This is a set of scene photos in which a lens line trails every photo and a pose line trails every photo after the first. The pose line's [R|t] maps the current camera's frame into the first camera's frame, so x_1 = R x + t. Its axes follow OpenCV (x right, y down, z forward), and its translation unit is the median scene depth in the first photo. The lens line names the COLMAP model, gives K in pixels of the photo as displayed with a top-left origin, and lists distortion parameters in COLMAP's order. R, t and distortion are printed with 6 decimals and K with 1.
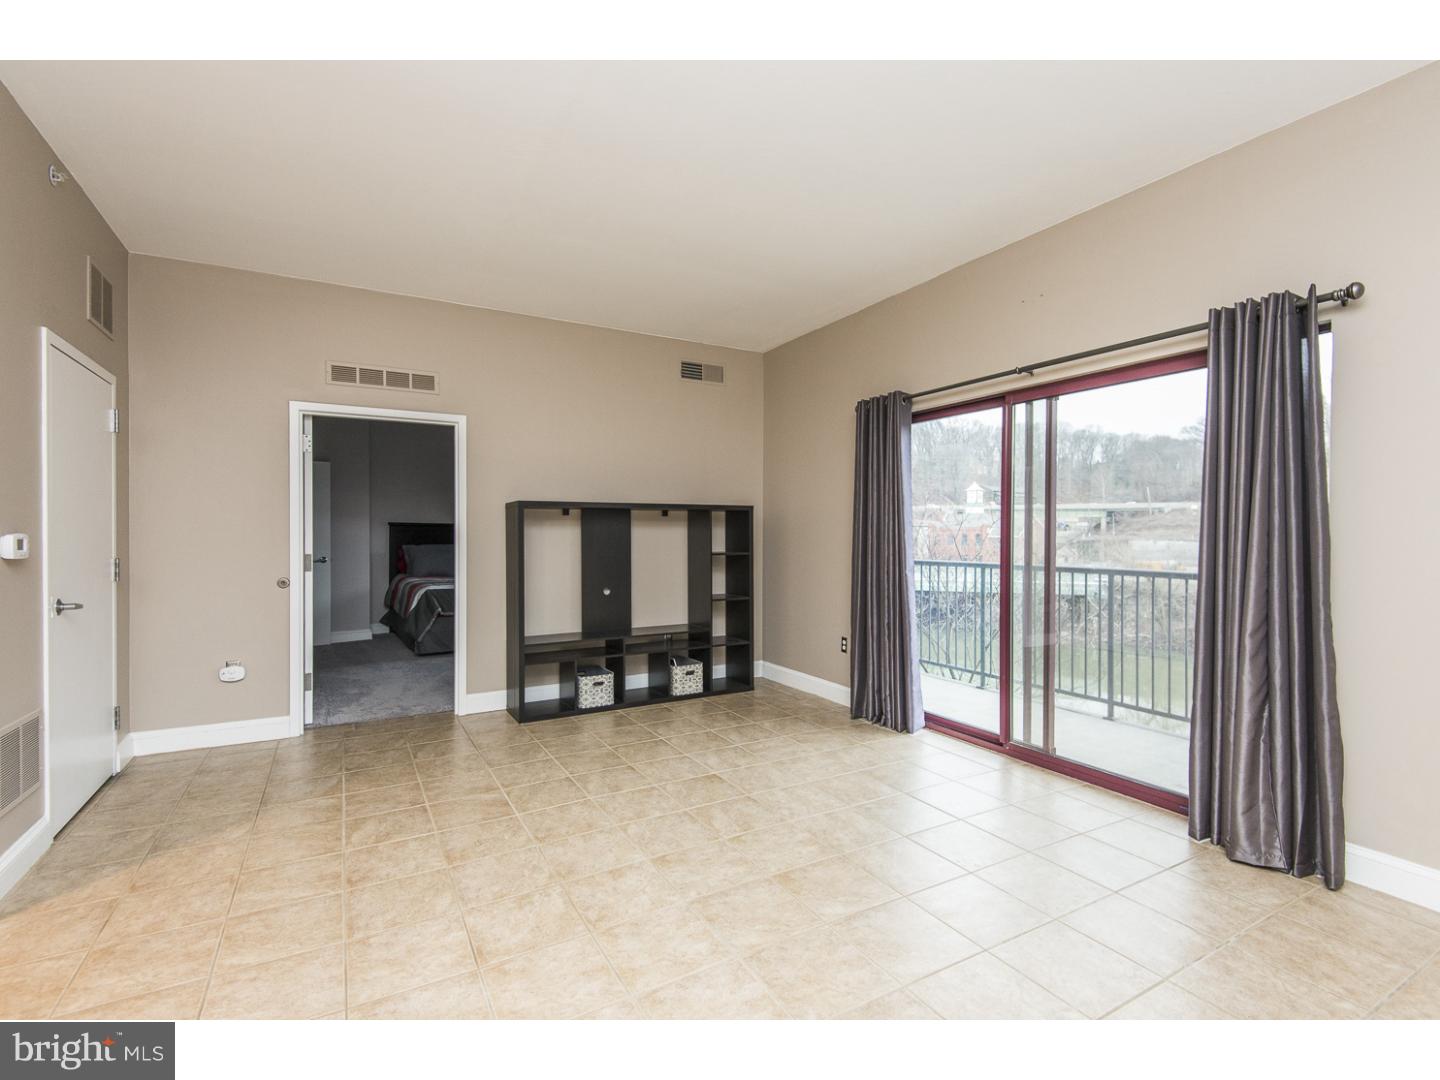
lens RADIAL K [[652.3, 0, 709.5], [0, 652.3, 535.5], [0, 0, 1]] dist [0.011666, -0.006144]
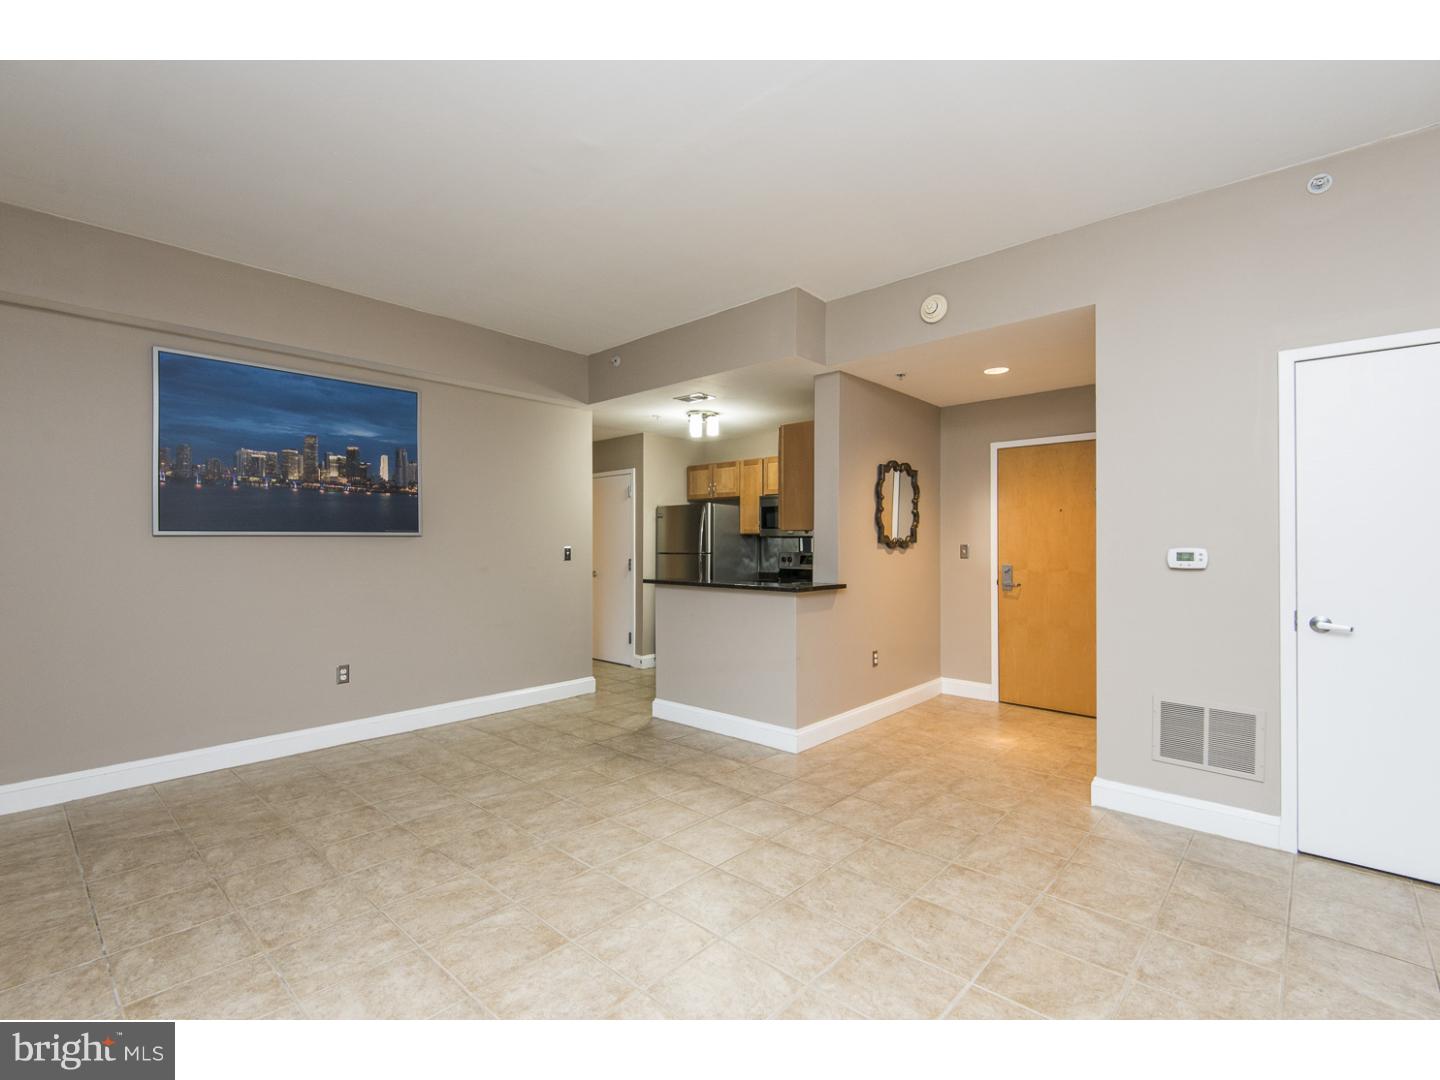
lens RADIAL K [[652.3, 0, 715.7], [0, 652.3, 539.6], [0, 0, 1]] dist [0.011666, -0.006144]
pose [[-0.946511, -0.003268, -0.322656, 0.028583], [-0.001692, 0.999985, -0.005164, -0.001411], [0.322669, -0.004342, -0.946502, 0.280828]]
